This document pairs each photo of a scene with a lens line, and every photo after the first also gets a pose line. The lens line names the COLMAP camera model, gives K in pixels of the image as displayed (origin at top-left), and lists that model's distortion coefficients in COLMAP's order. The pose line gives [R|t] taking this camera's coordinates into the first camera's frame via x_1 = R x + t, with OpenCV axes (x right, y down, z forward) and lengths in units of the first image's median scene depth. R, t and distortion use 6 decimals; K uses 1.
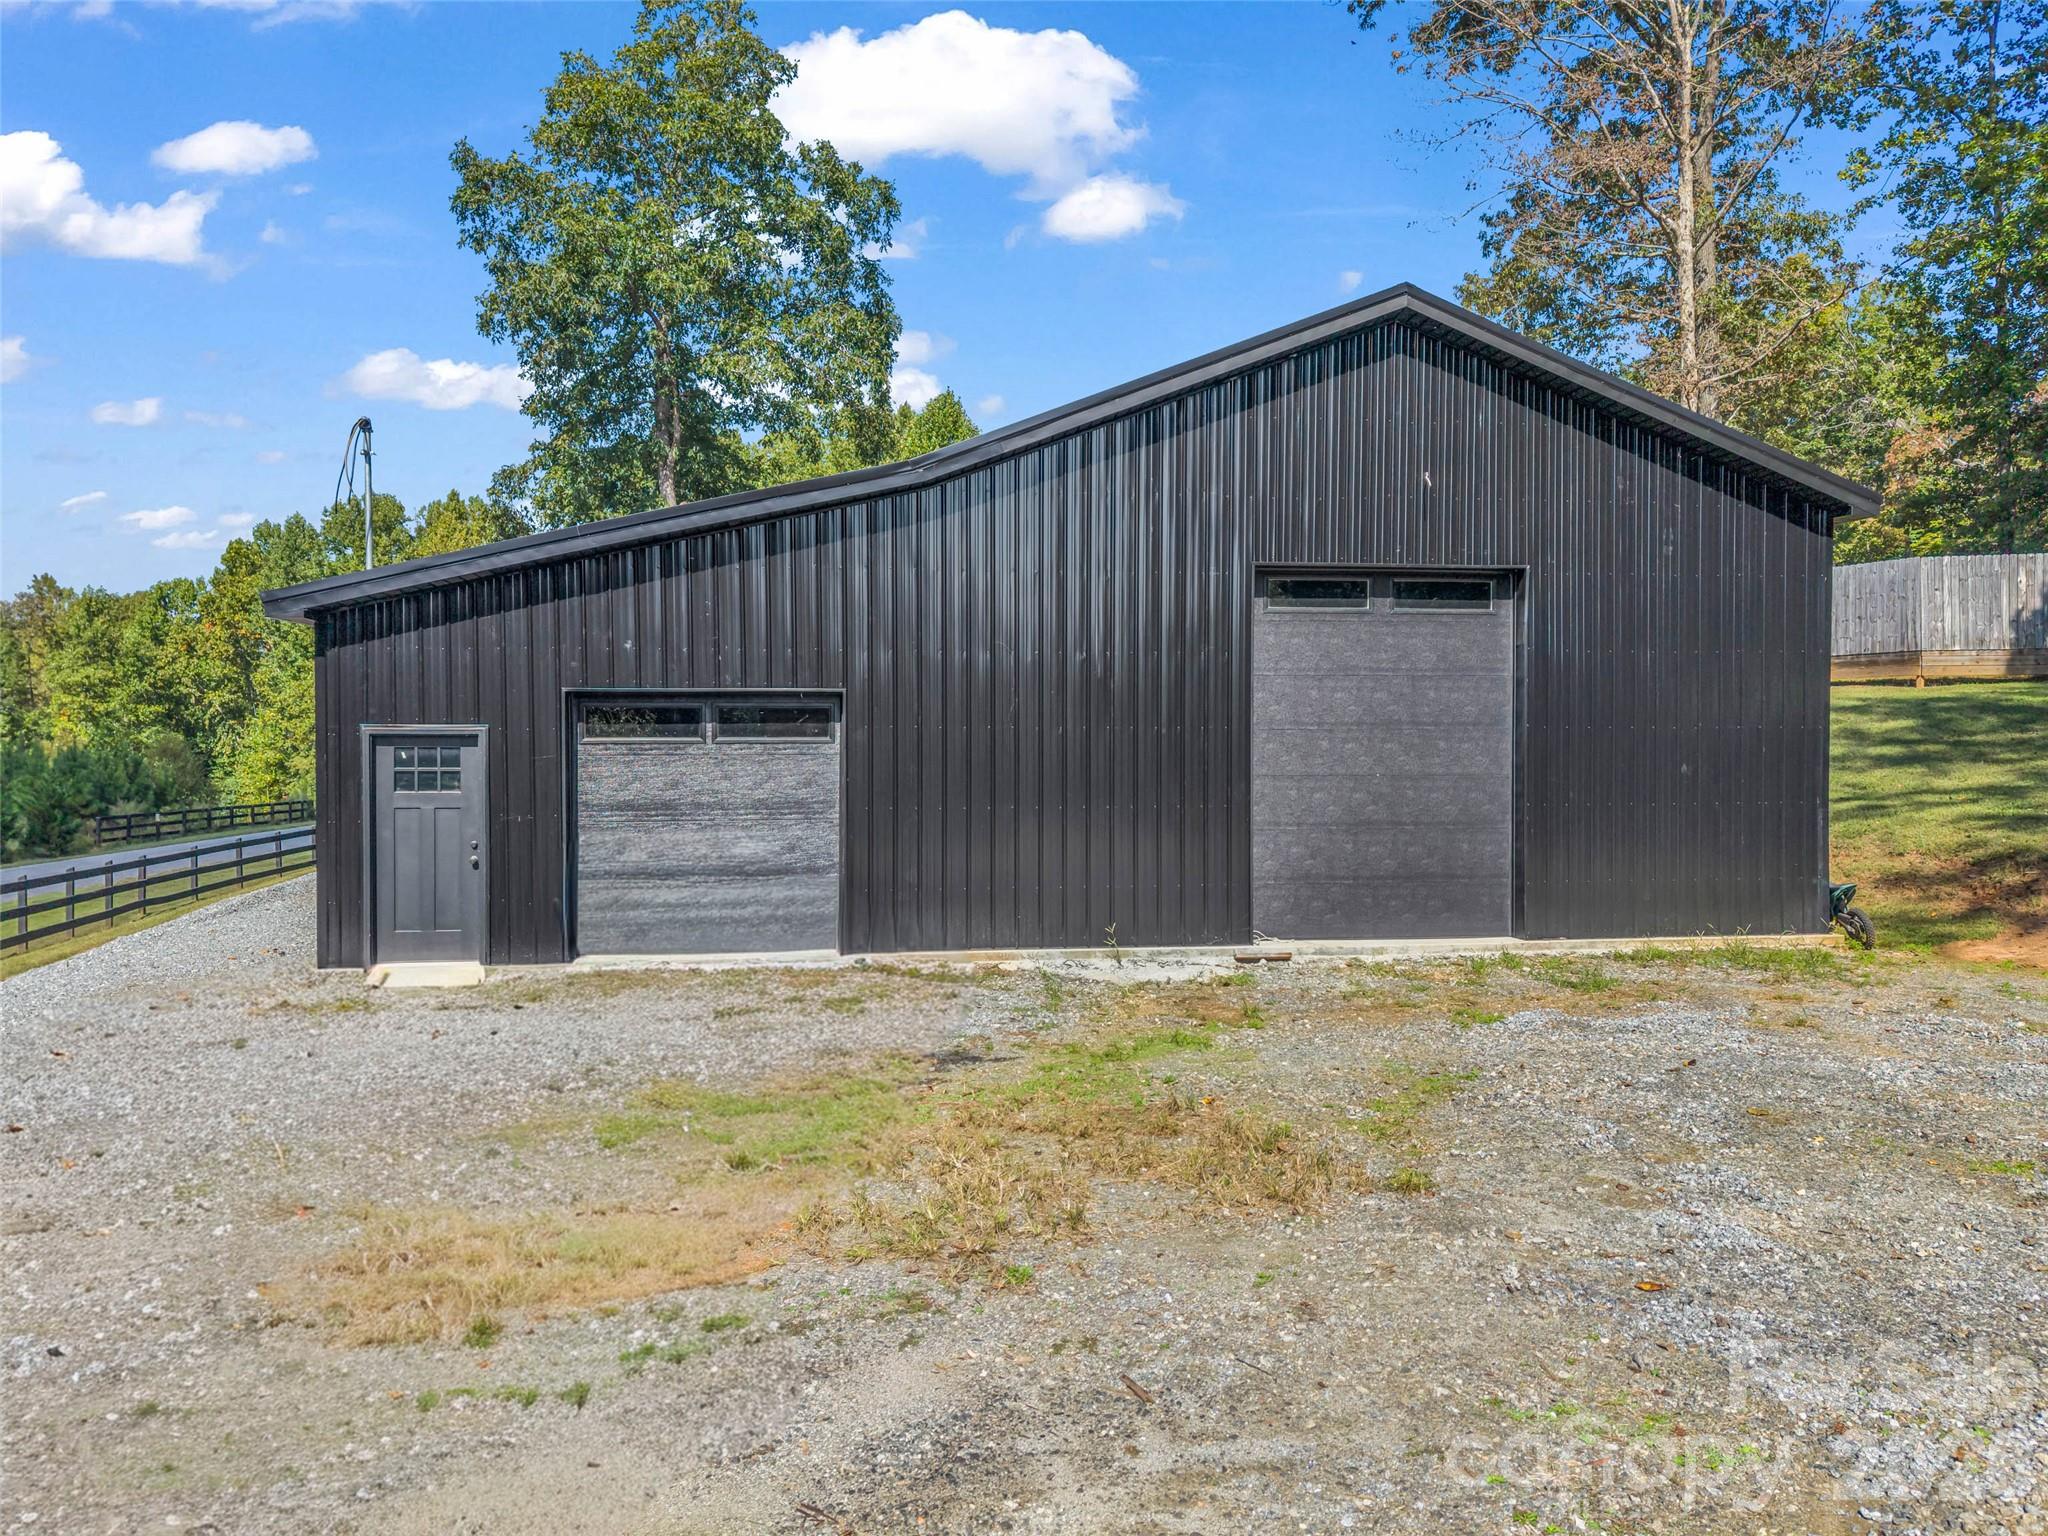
lens RADIAL K [[1410.8, 0, 1024.0], [0, 1410.8, 768.0], [0, 0, 1]] dist [0.000106, 0.000826]
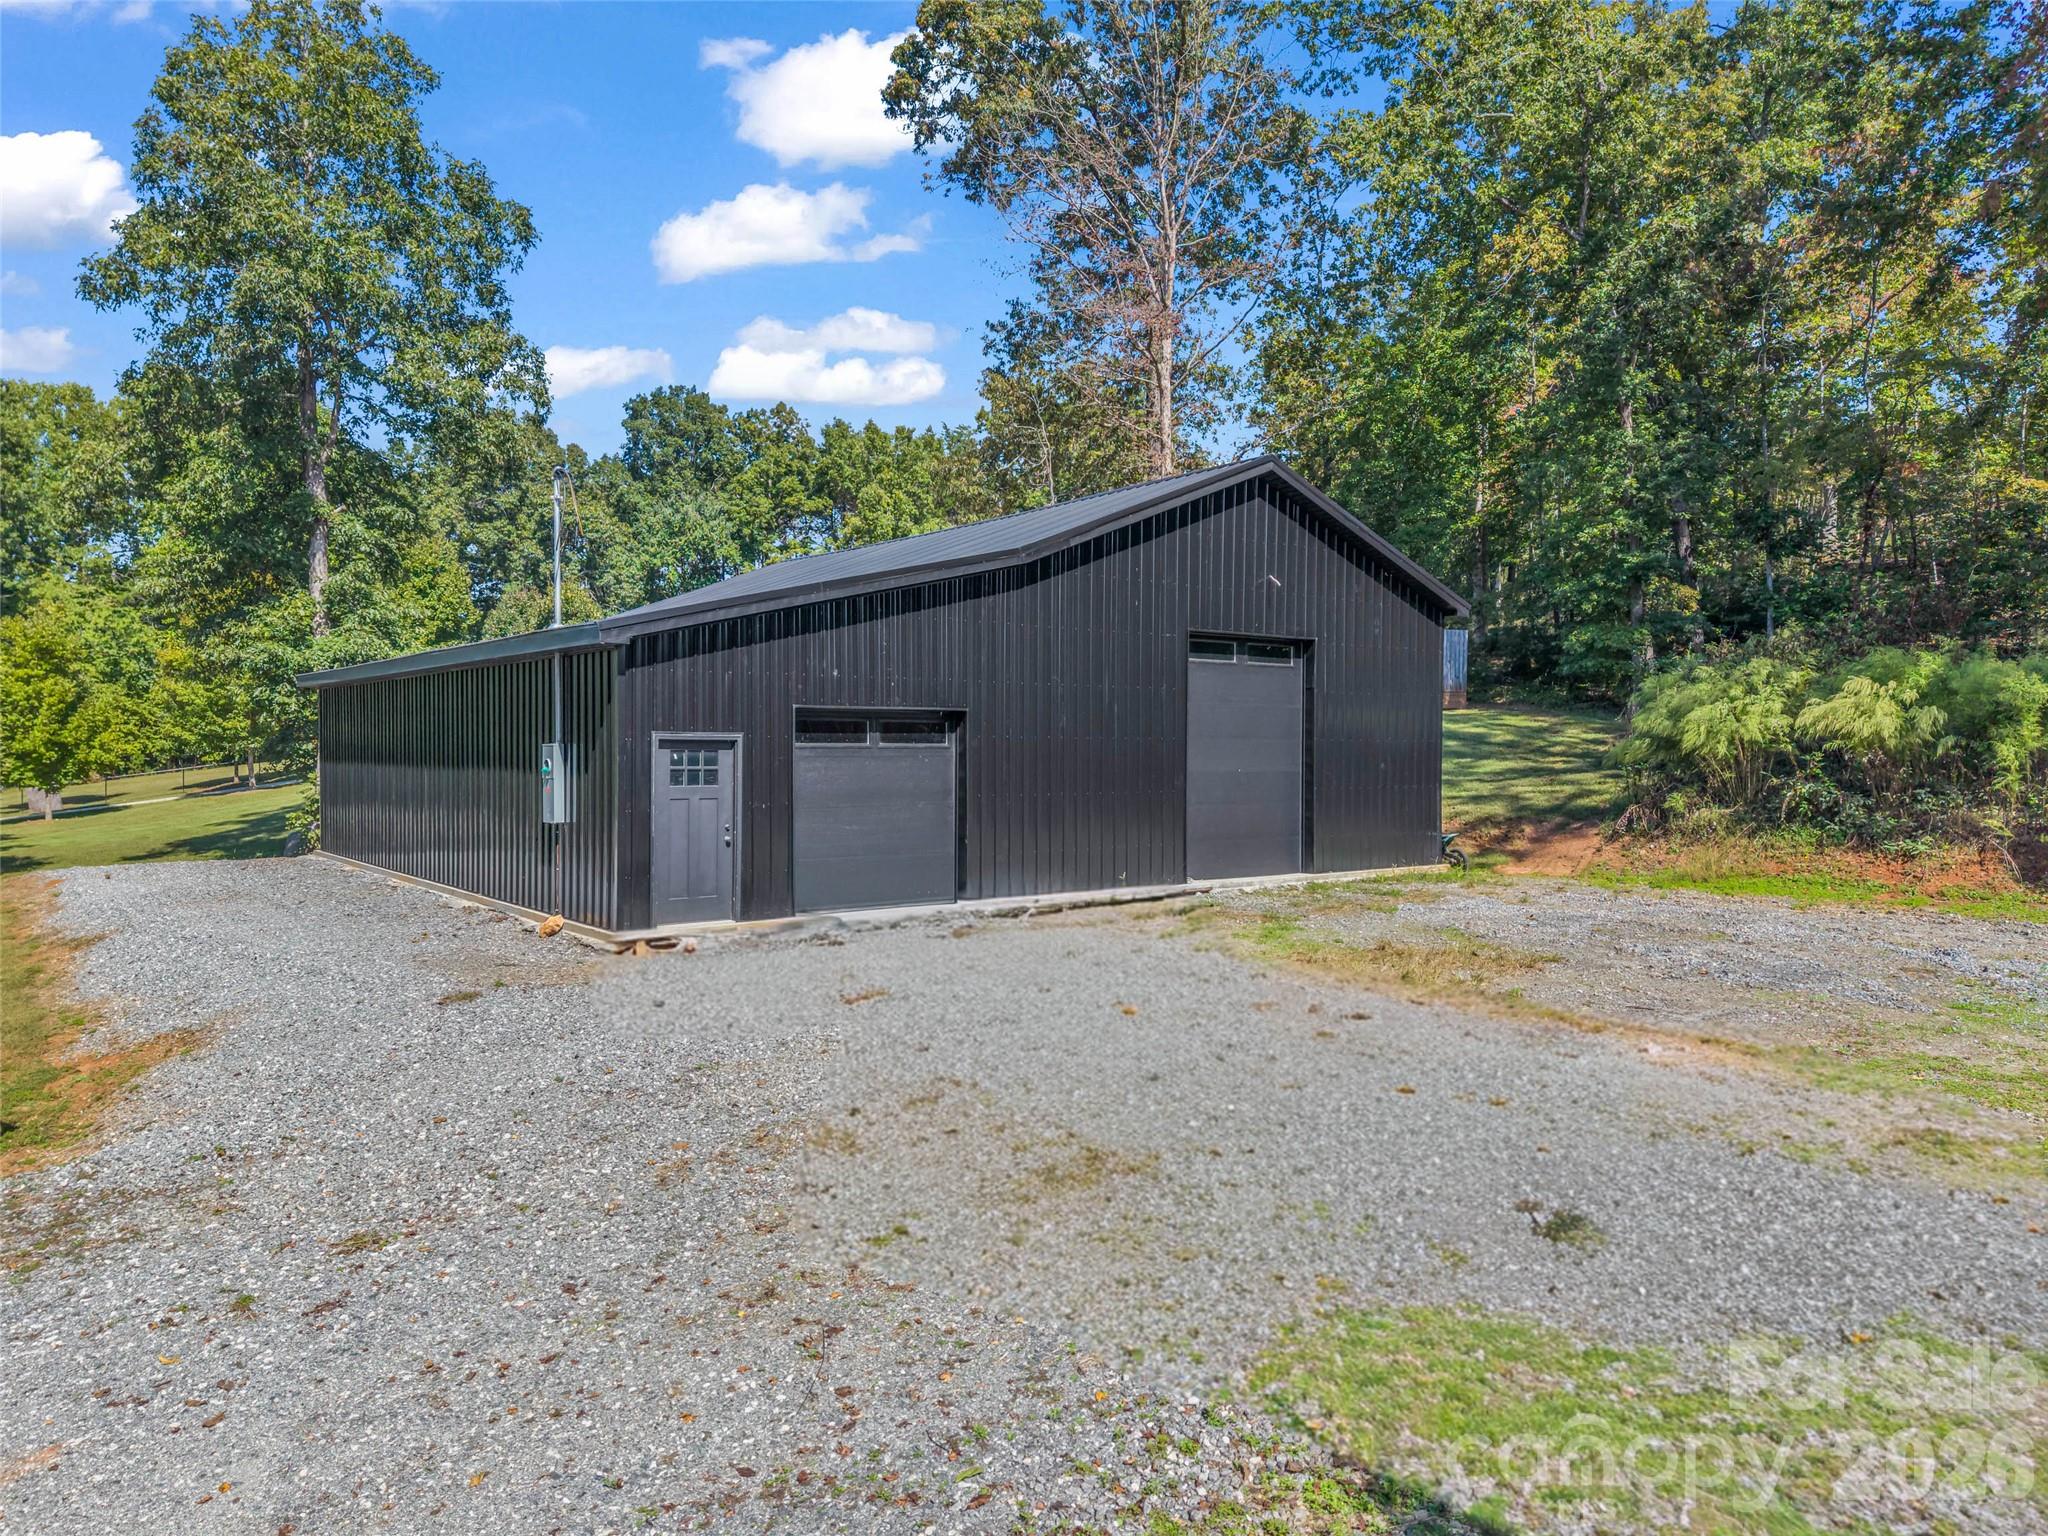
lens RADIAL K [[1410.8, 0, 1024.0], [0, 1410.8, 768.0], [0, 0, 1]] dist [0.000106, 0.000826]
pose [[0.865798, -0.003796, 0.500380, -0.740811], [0.007169, 0.999963, -0.004819, 0.008484], [-0.500343, 0.007760, 0.865793, -0.215691]]
